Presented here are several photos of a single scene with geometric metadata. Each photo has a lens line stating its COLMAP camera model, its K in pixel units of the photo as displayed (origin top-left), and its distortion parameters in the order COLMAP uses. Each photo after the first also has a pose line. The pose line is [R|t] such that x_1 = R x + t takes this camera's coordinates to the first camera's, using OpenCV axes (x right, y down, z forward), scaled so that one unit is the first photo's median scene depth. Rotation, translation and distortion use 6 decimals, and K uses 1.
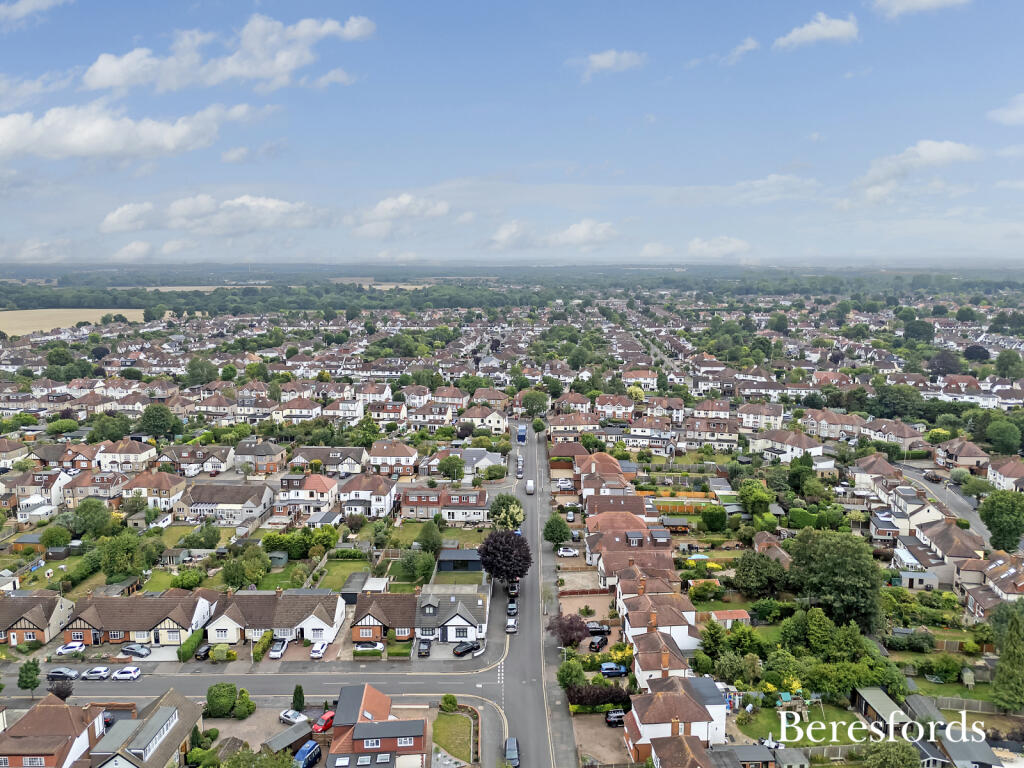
lens RADIAL K [[717.3, 0, 512.5], [0, 717.3, 383.0], [0, 0, 1]] dist [-0.003468, 0.003907]
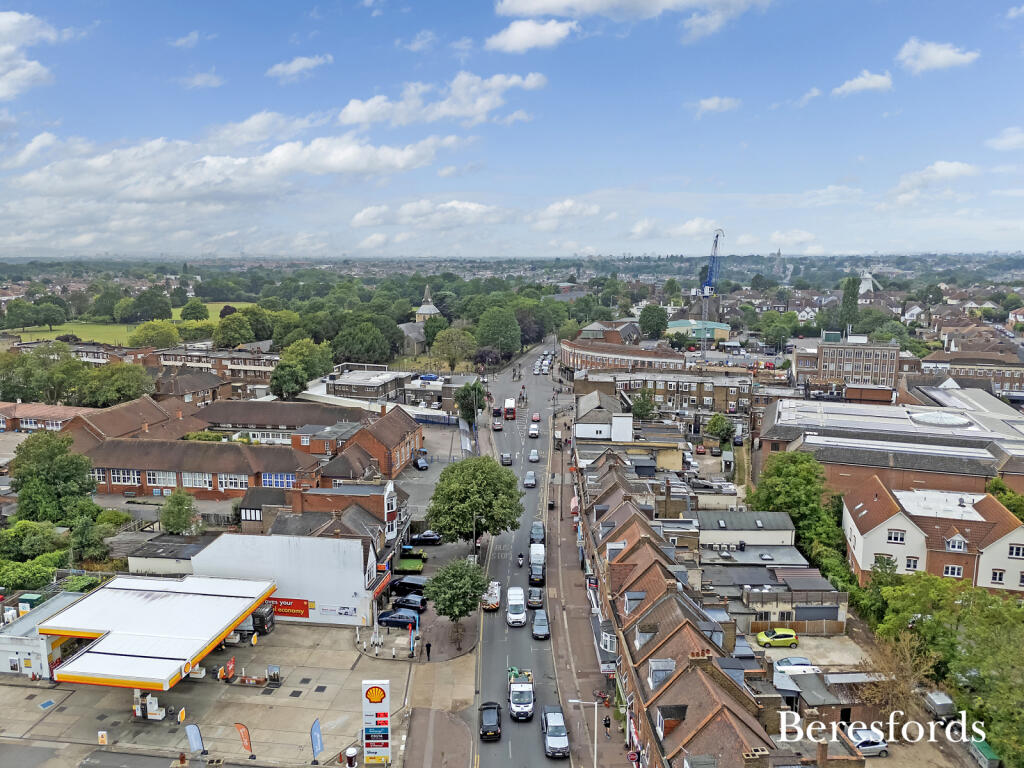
lens RADIAL K [[717.3, 0, 511.5], [0, 717.3, 384.5], [0, 0, 1]] dist [-0.003468, 0.003907]
pose [[1.000000, 0.000062, -0.000482, -0.260208], [-0.000063, 1.000000, -0.000805, 0.098700], [0.000482, 0.000805, 1.000000, -0.399637]]
